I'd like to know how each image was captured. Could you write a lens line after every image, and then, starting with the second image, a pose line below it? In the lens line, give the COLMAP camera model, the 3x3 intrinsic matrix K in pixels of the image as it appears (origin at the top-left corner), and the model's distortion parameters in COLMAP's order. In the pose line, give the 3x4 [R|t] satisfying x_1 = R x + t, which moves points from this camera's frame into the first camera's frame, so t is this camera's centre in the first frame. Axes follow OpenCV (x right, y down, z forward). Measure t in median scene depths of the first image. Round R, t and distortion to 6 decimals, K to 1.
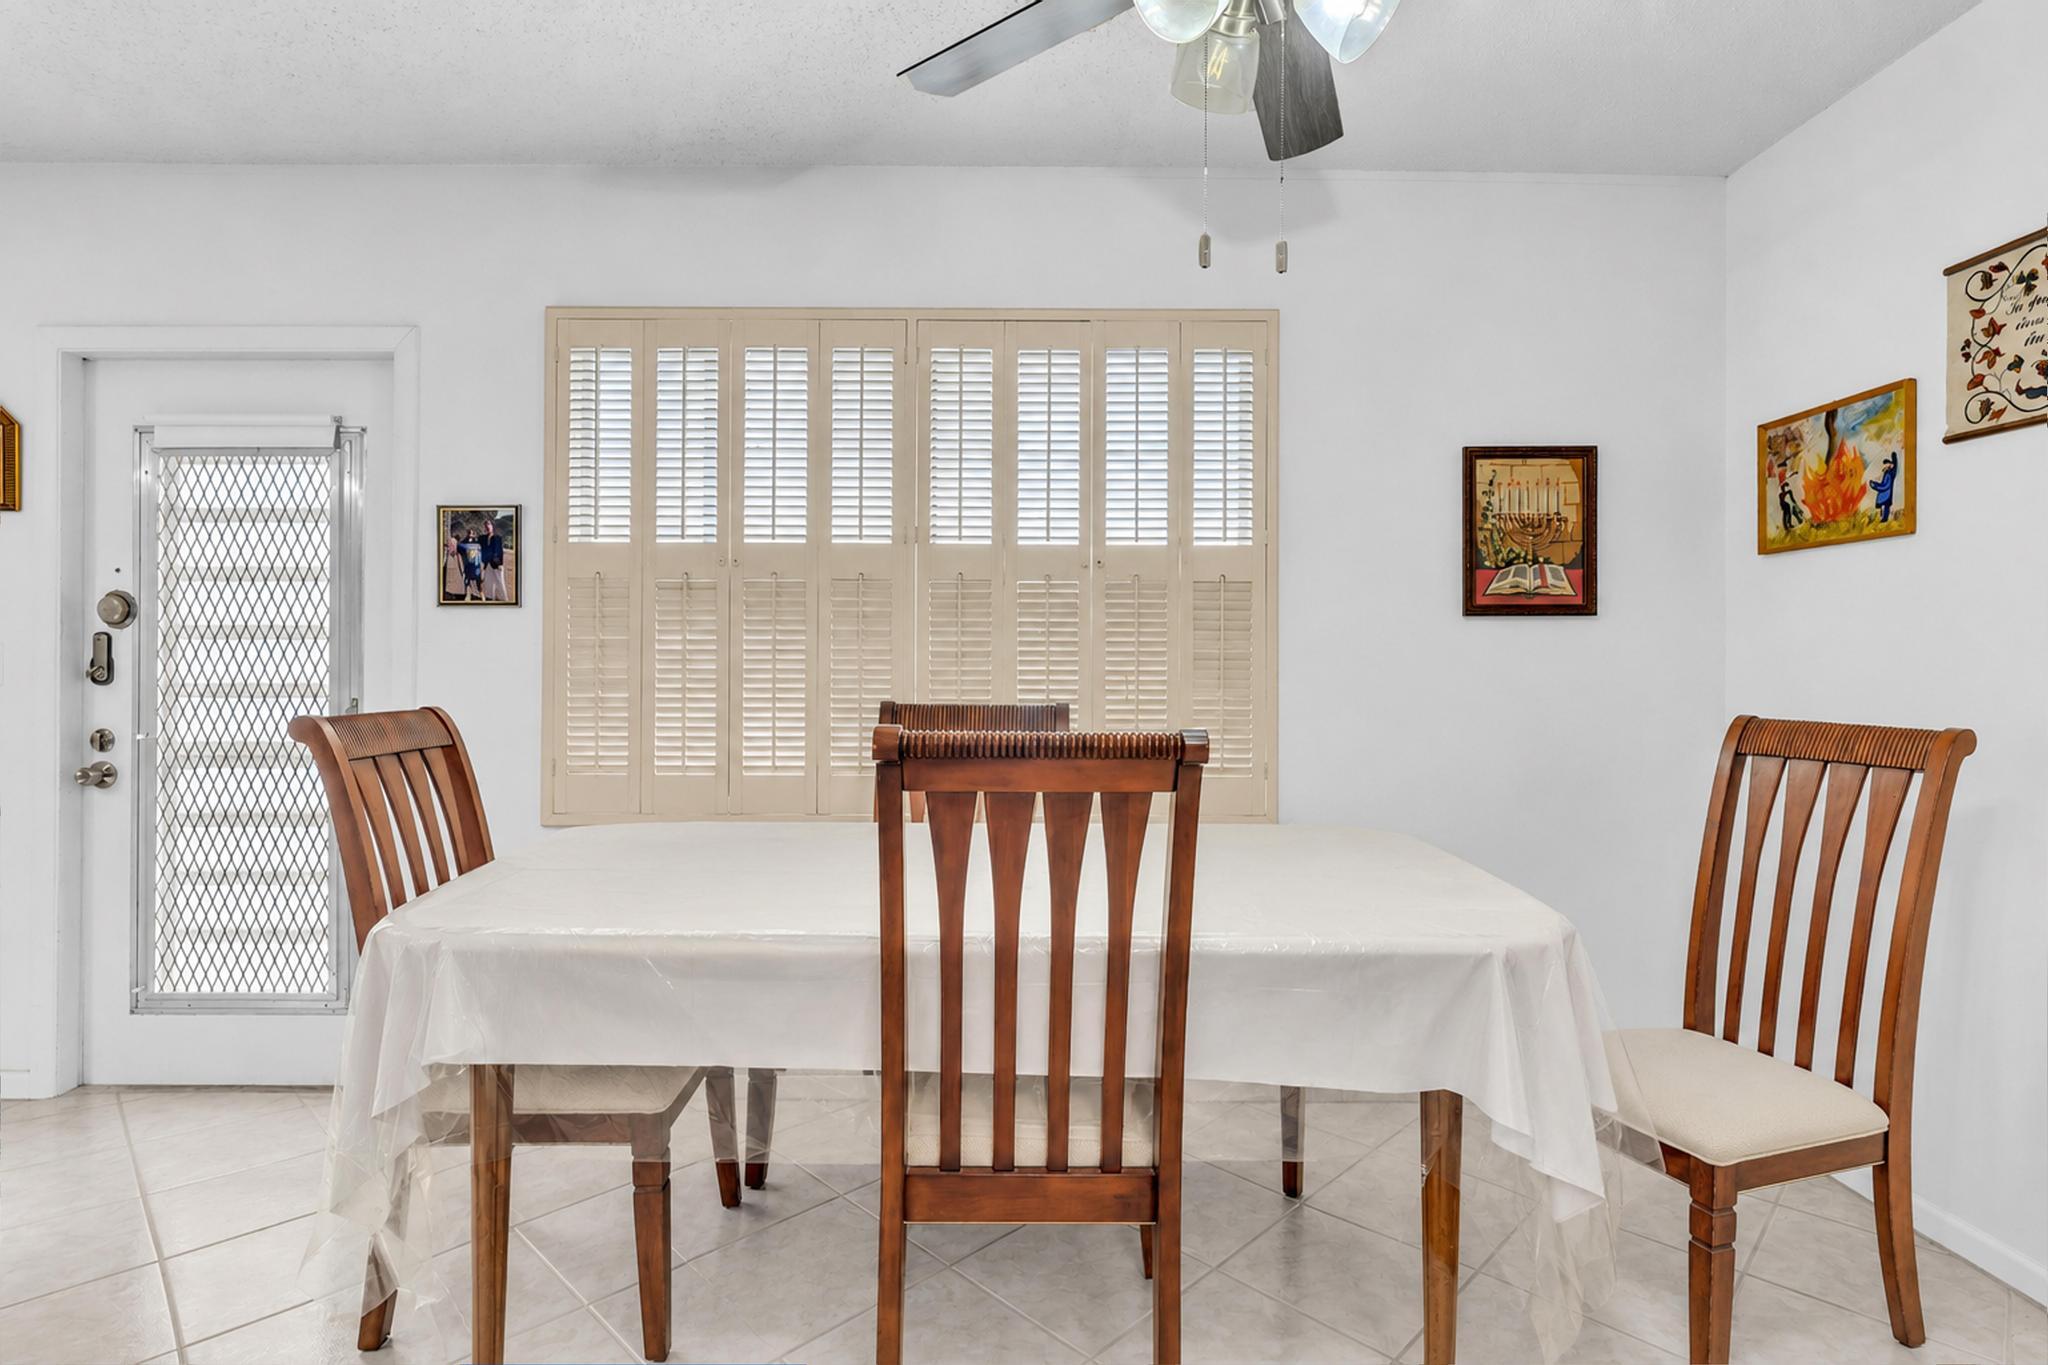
lens RADIAL K [[952.7, 0, 1017.4], [0, 952.7, 670.1], [0, 0, 1]] dist [-0.001552, 0.000670]
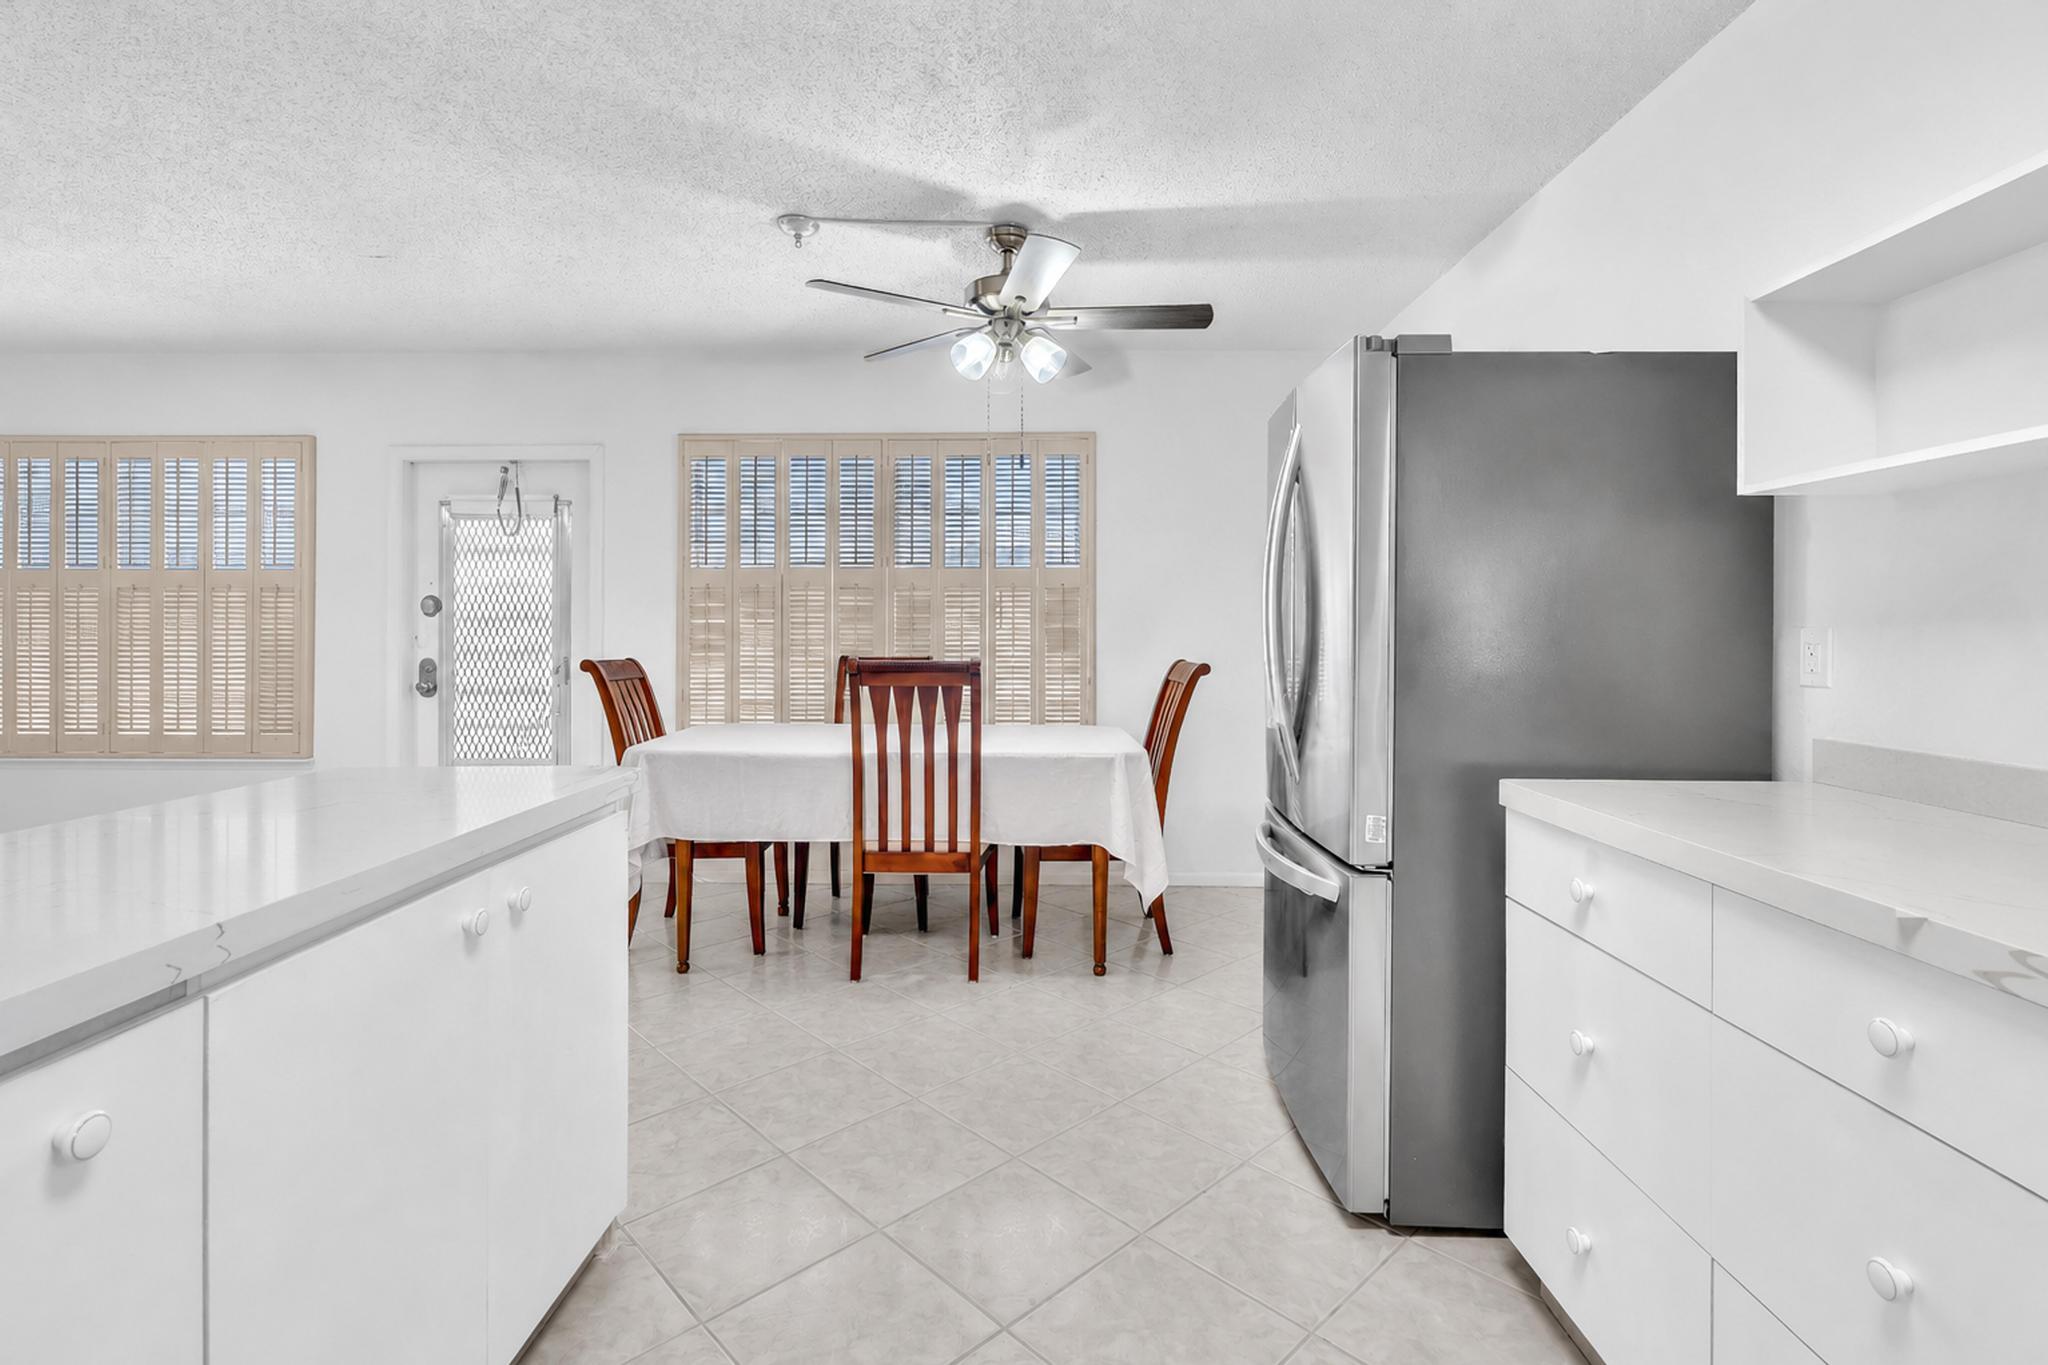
lens RADIAL K [[947.0, 0, 1026.0], [0, 947.0, 635.7], [0, 0, 1]] dist [-0.001419, 0.000071]
pose [[0.999711, -0.009019, -0.022295, 0.251301], [0.008938, 0.999953, -0.003737, 0.008480], [0.022327, 0.003537, 0.999744, -0.979870]]
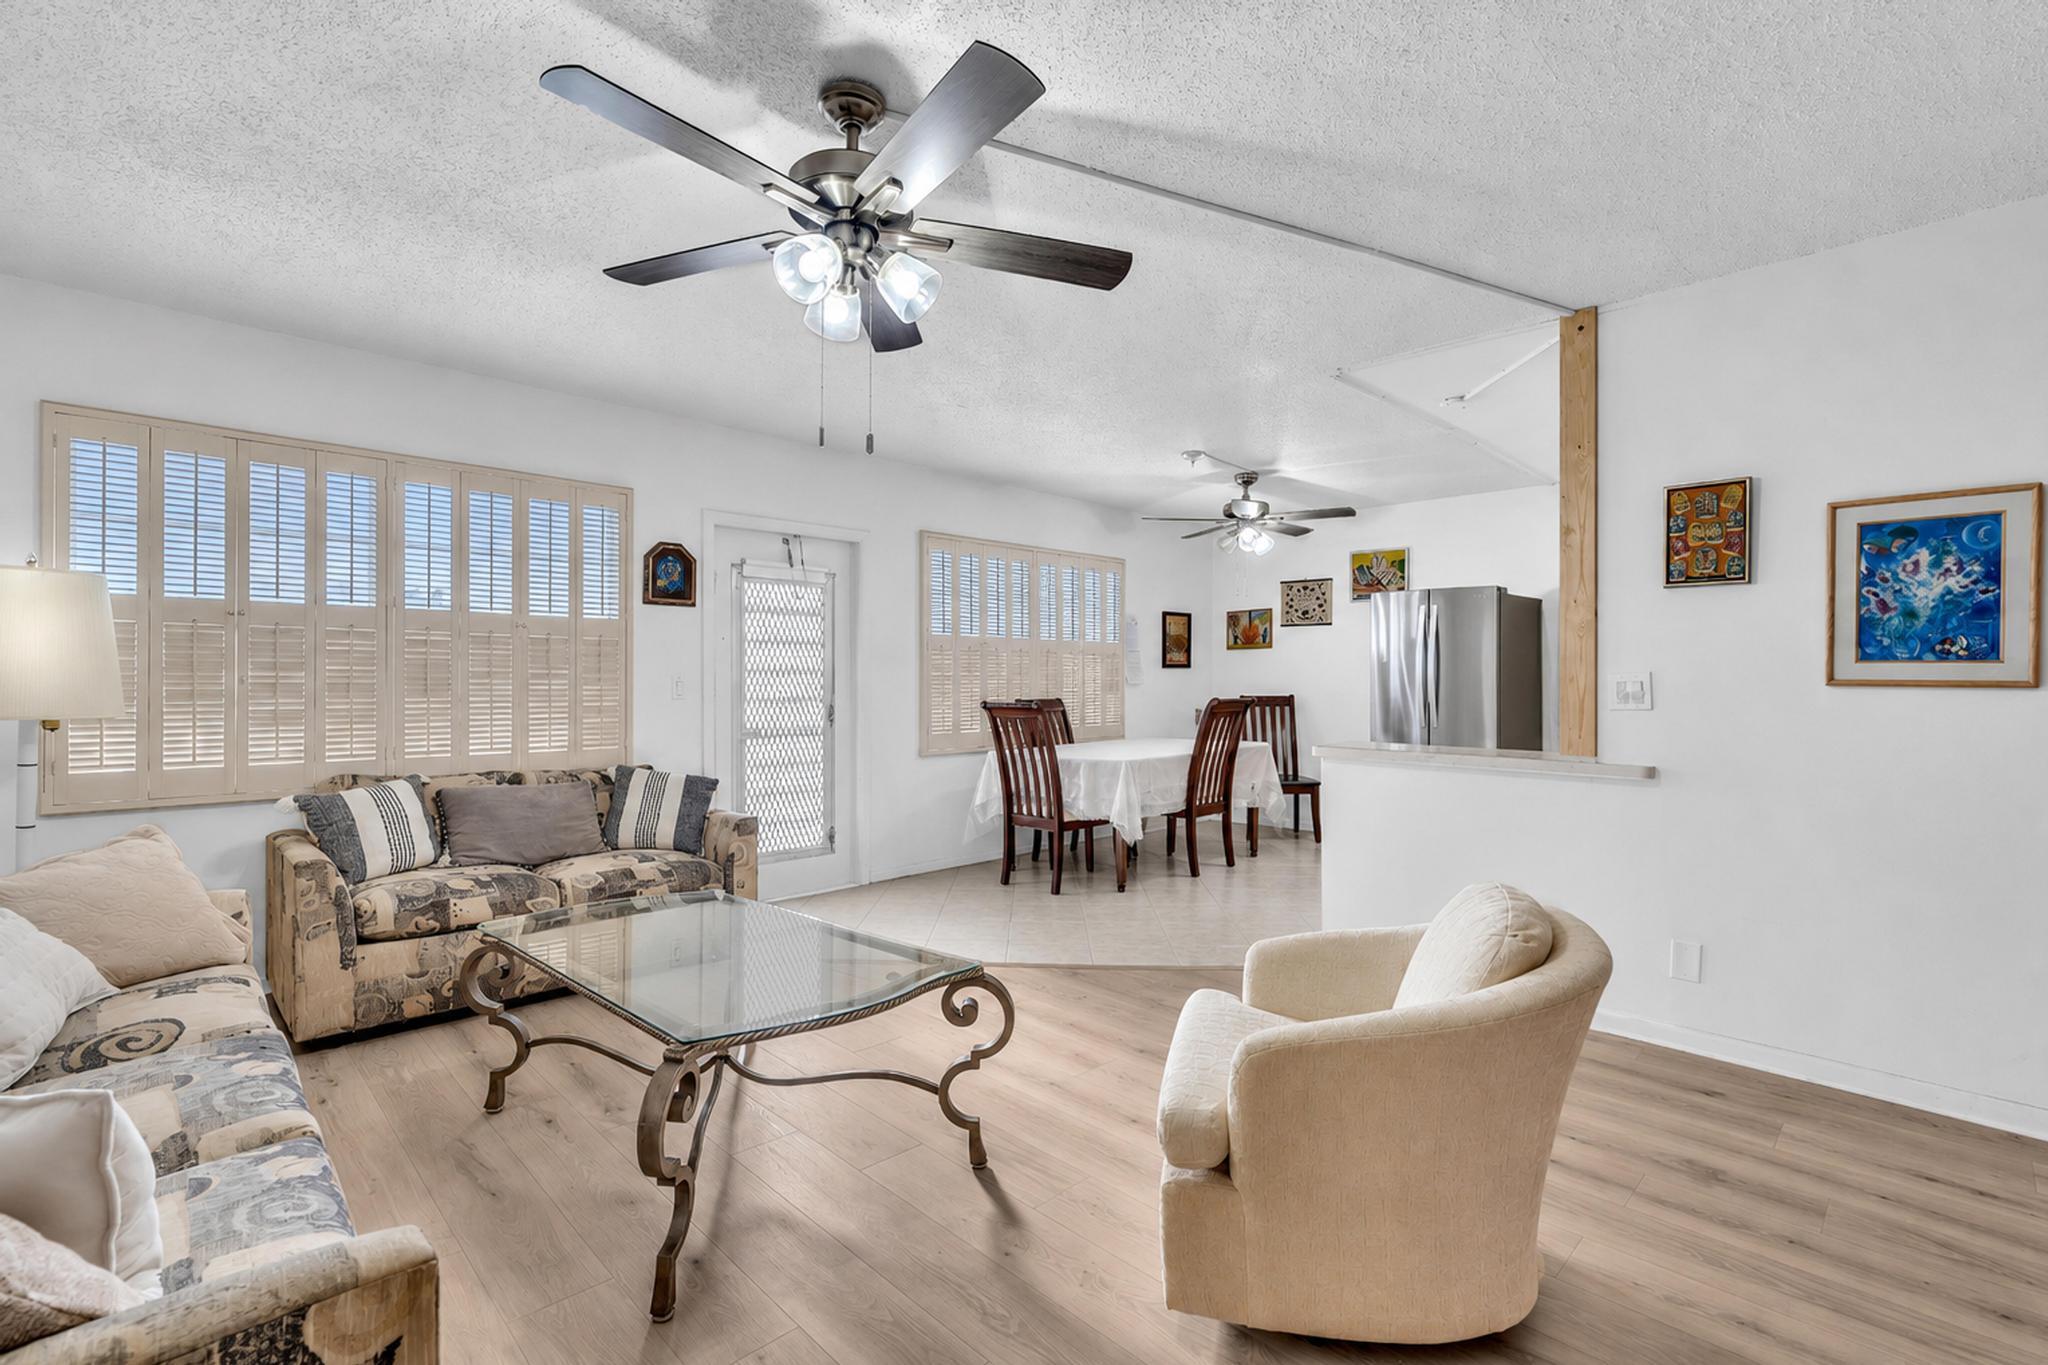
lens RADIAL K [[918.2, 0, 1020.0], [0, 918.2, 676.6], [0, 0, 1]] dist [-0.004488, 0.000844]
pose [[0.711677, -0.003753, 0.702497, -2.518047], [0.011505, 0.999914, -0.006313, -0.012394], [-0.702412, 0.012575, 0.711659, -1.002701]]
